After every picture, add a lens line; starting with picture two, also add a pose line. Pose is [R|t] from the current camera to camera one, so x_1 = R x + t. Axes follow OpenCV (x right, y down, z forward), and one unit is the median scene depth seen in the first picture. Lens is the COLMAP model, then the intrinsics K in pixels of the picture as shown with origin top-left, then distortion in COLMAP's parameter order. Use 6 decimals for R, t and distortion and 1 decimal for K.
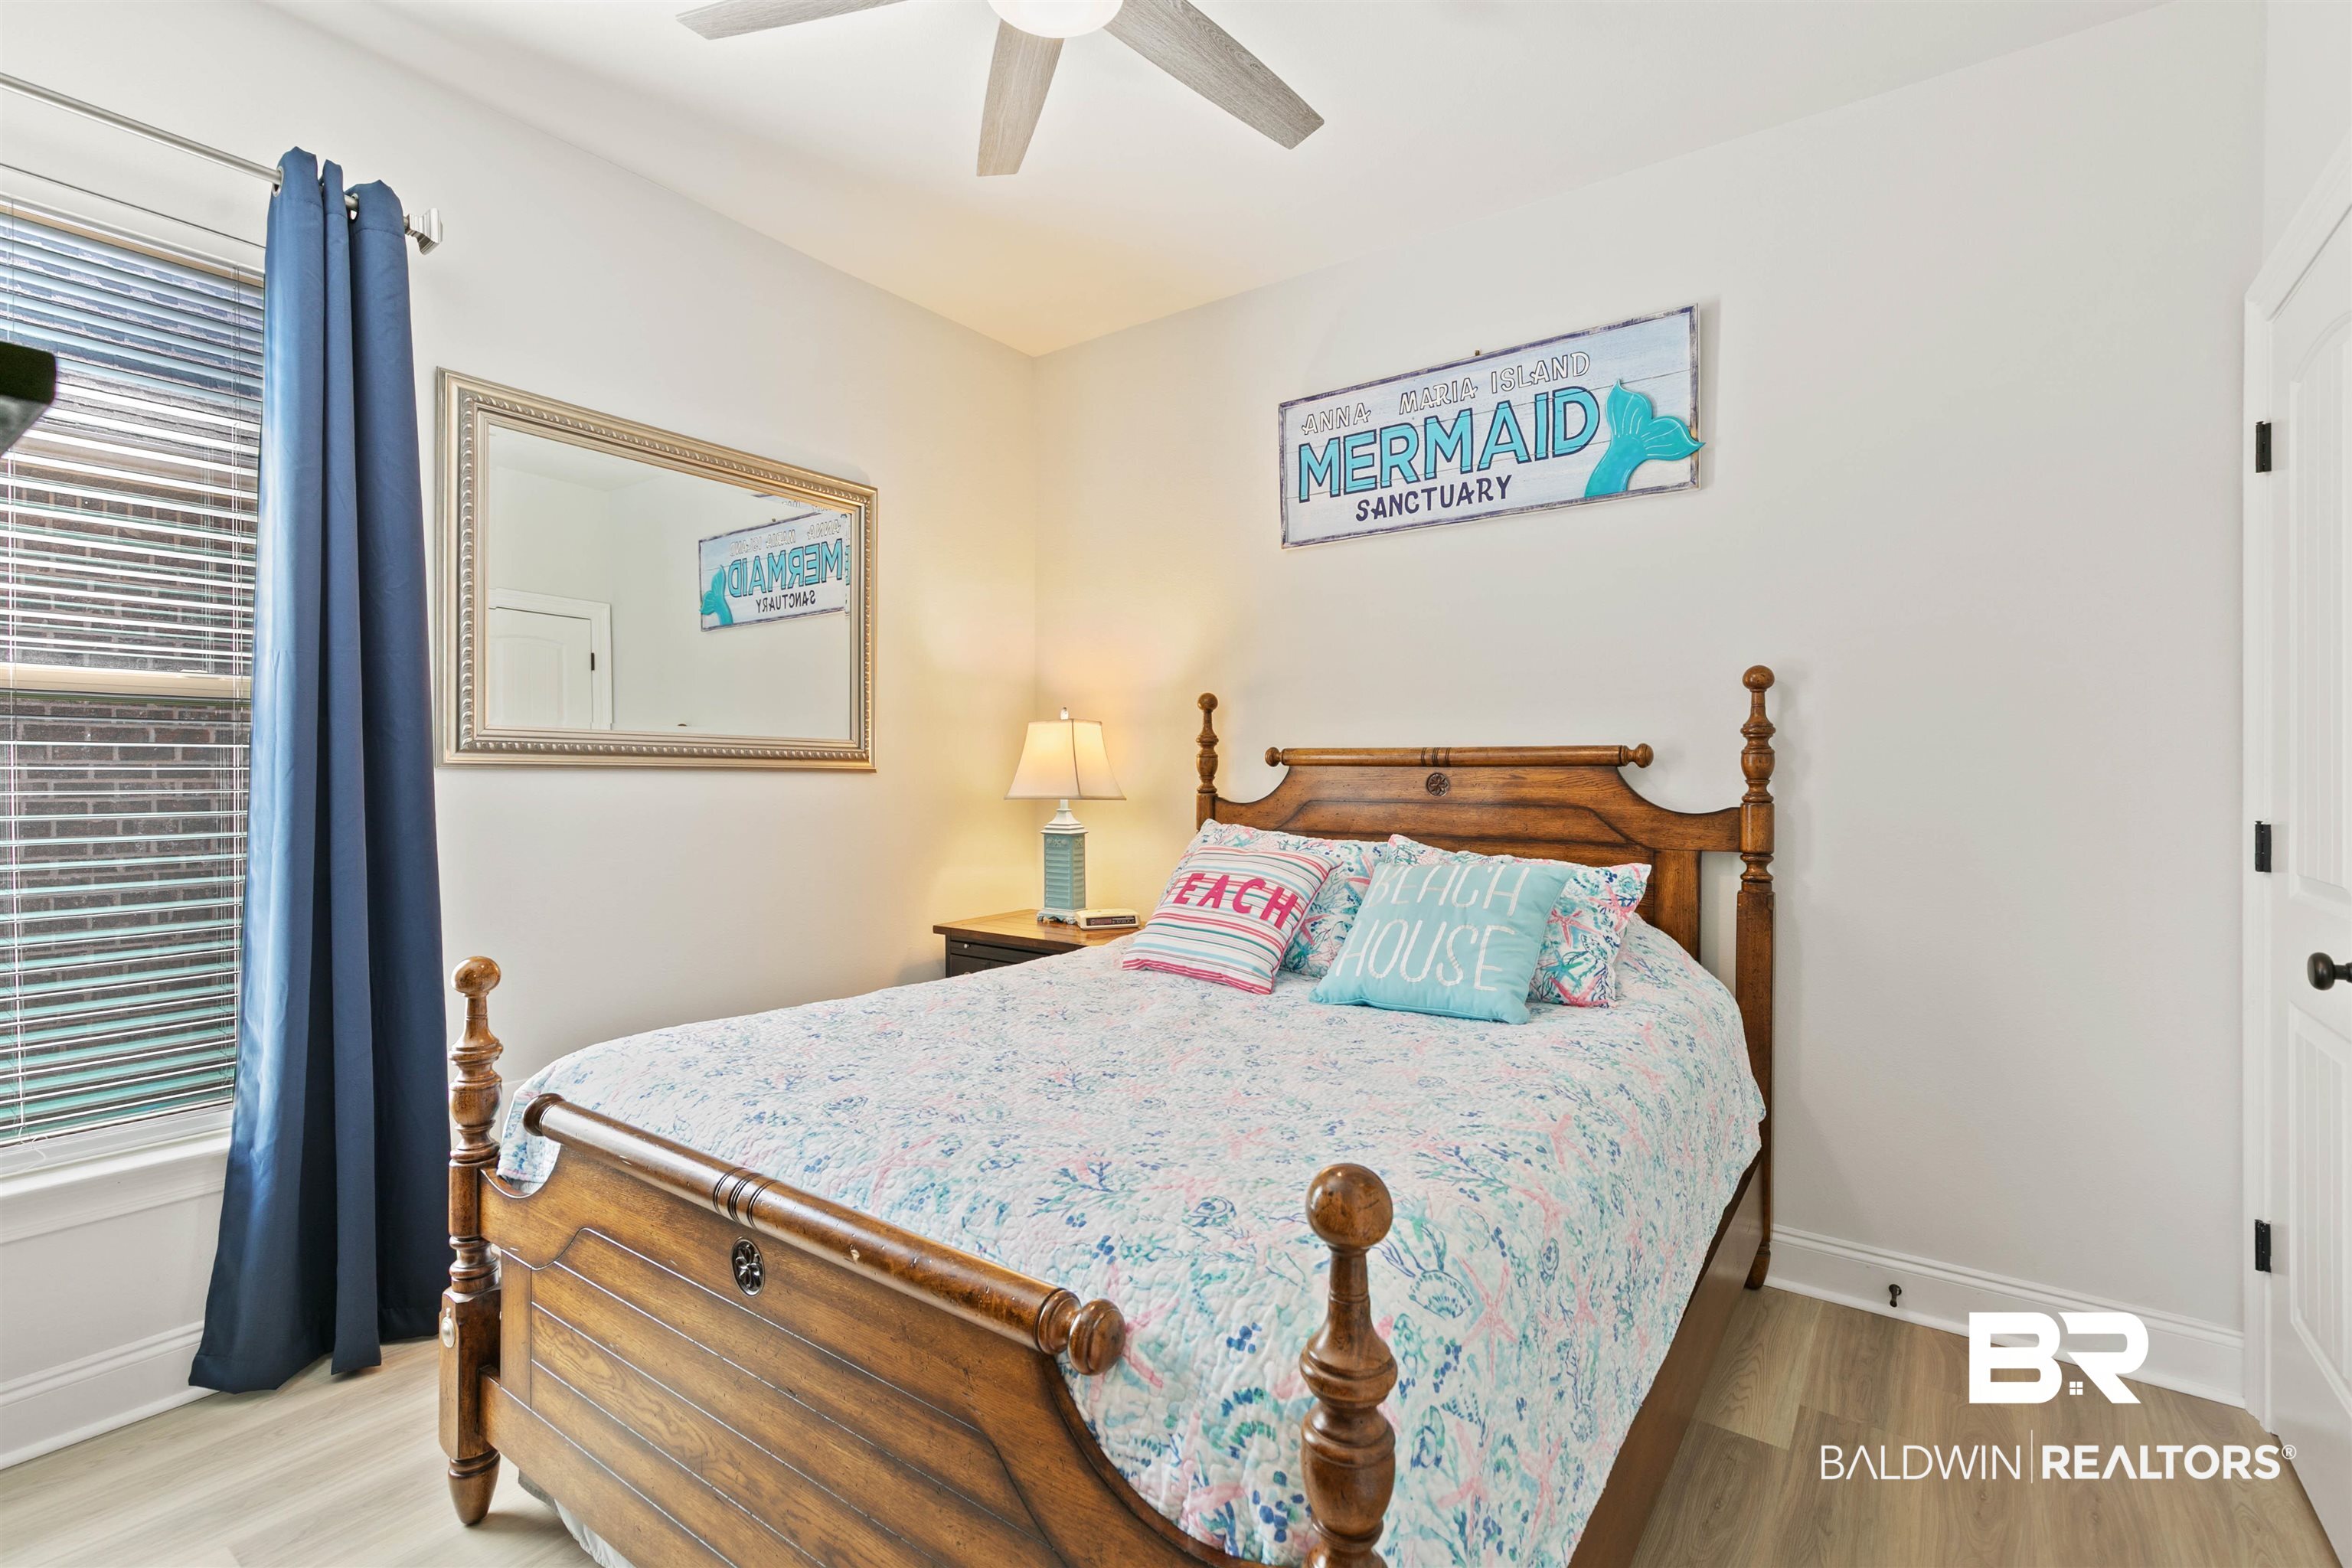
lens RADIAL K [[1056.0, 0, 1189.8], [0, 1056.0, 778.1], [0, 0, 1]] dist [0.017640, -0.000619]
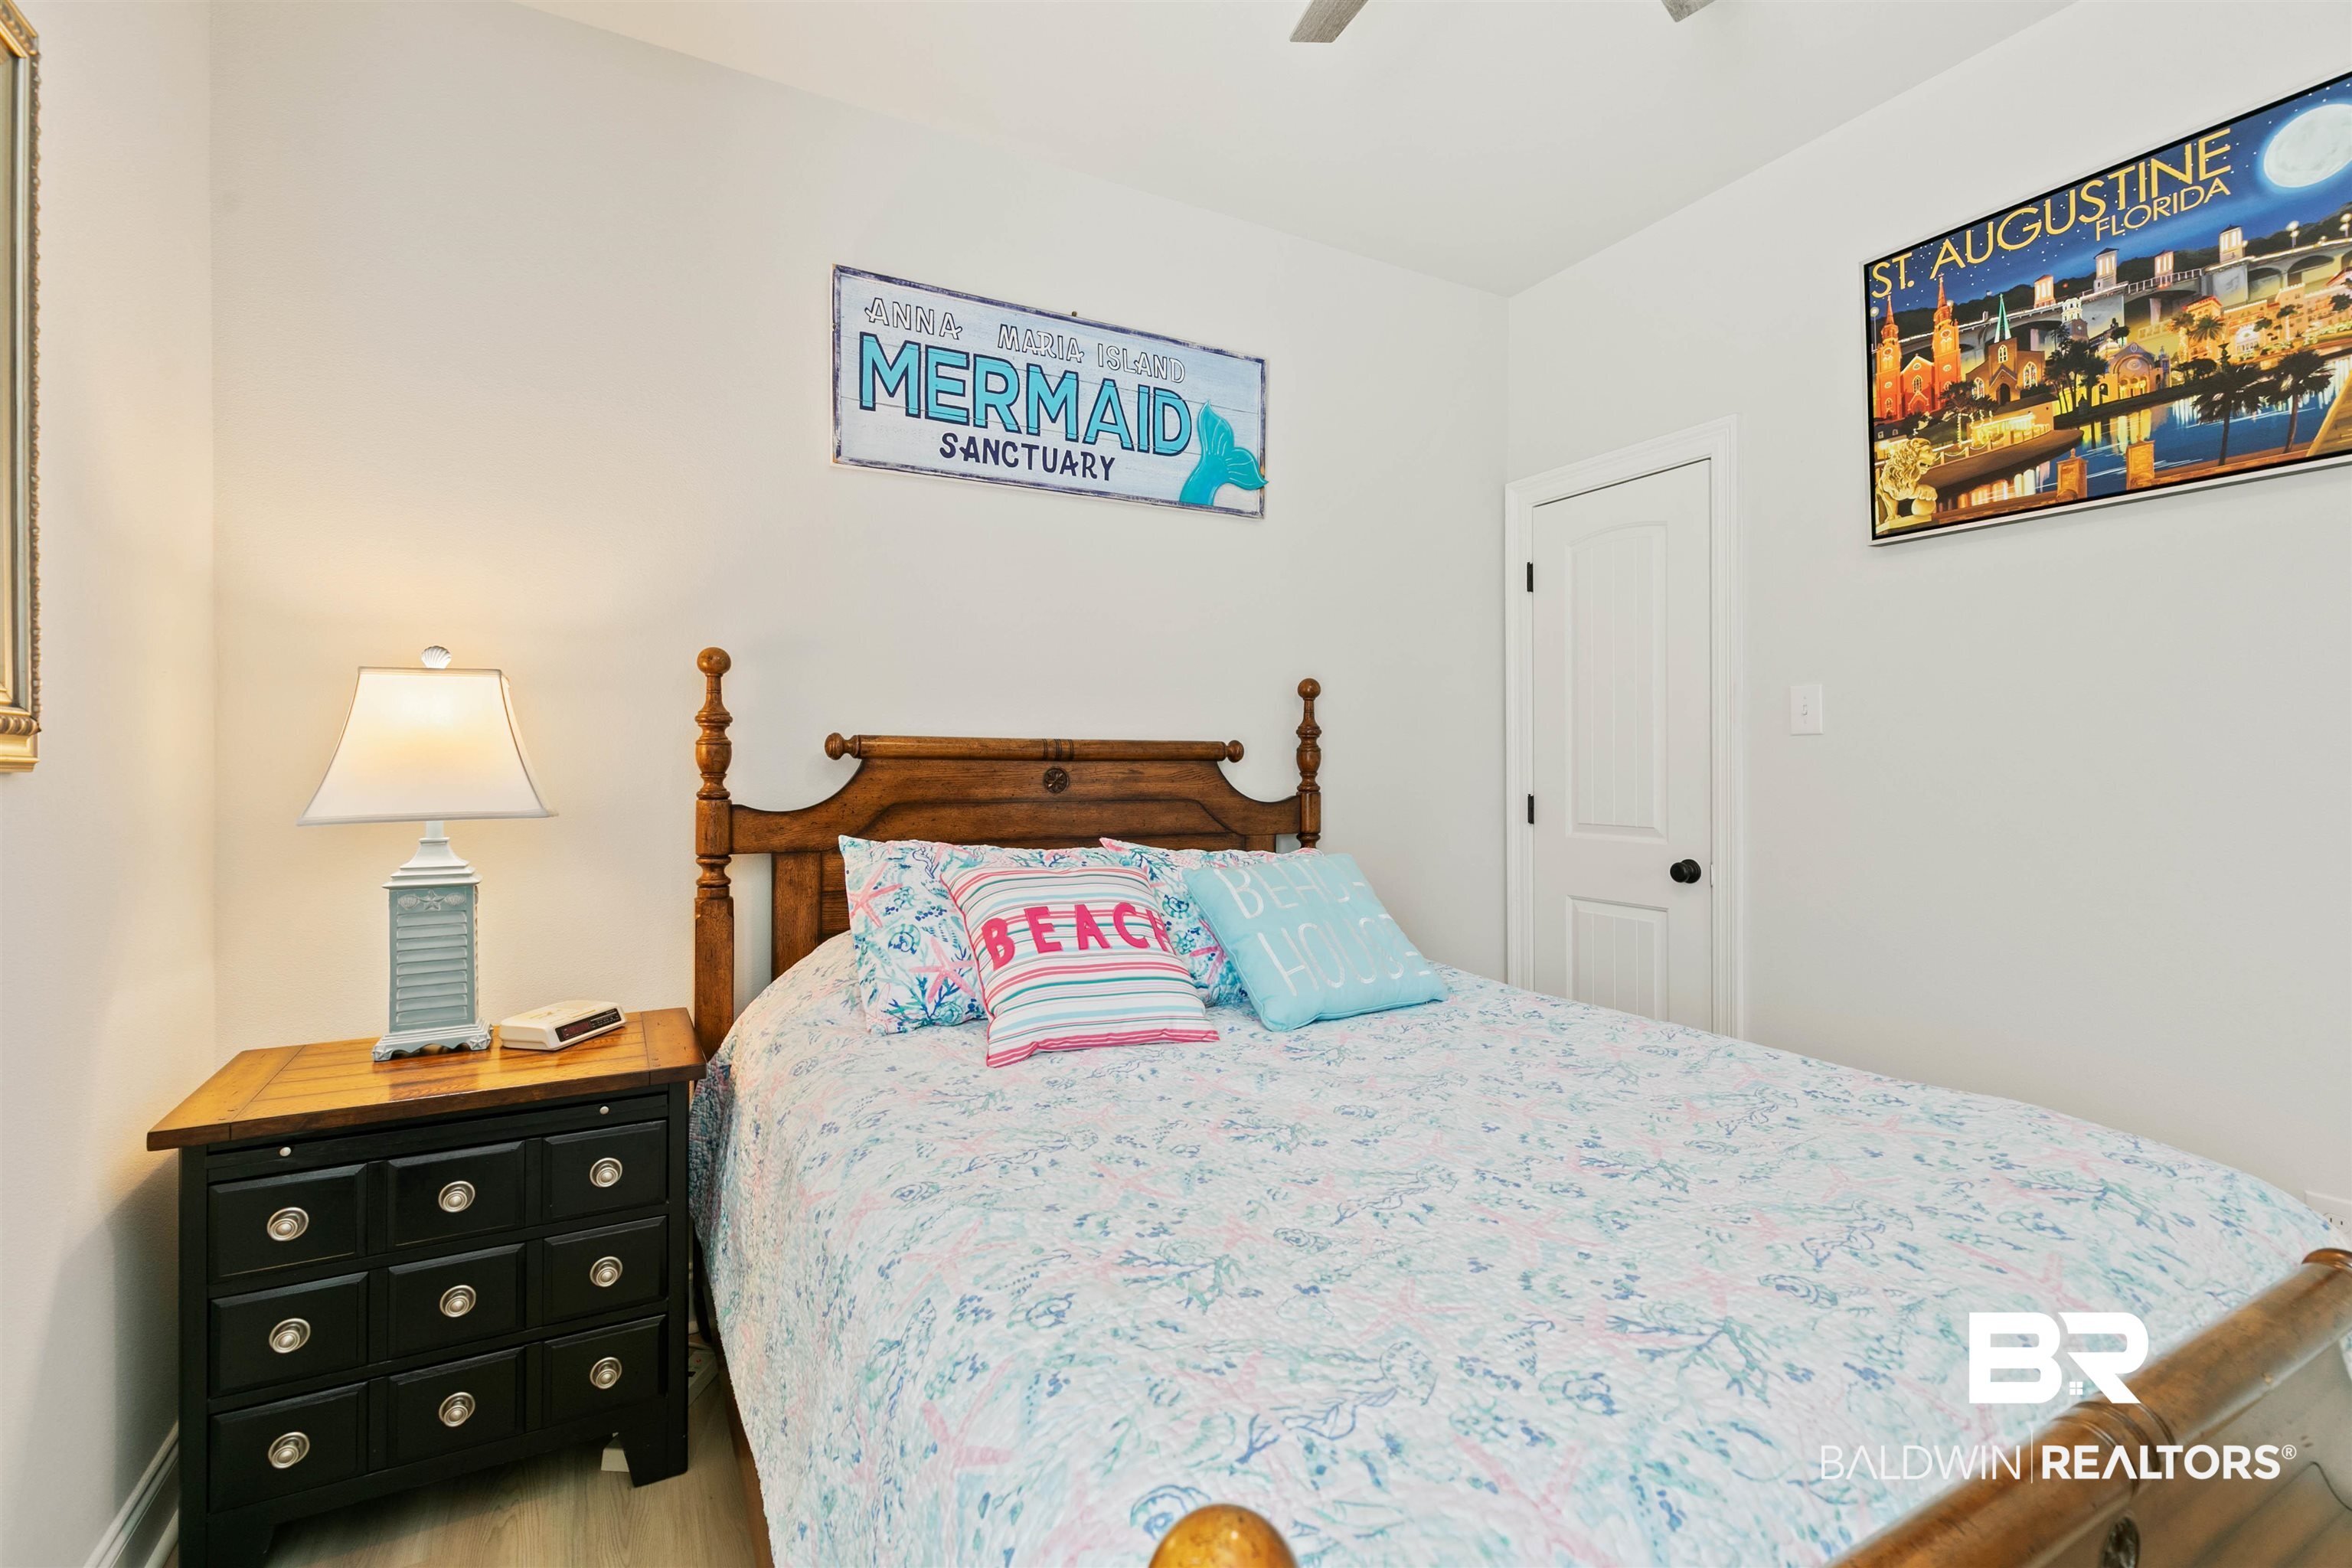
lens RADIAL K [[1056.0, 0, 1181.6], [0, 1056.0, 767.2], [0, 0, 1]] dist [0.017640, -0.000619]
pose [[0.433761, -0.005117, 0.901013, -0.528955], [0.004665, 0.999983, 0.003433, -0.007953], [-0.901016, 0.002714, 0.433778, 0.519298]]
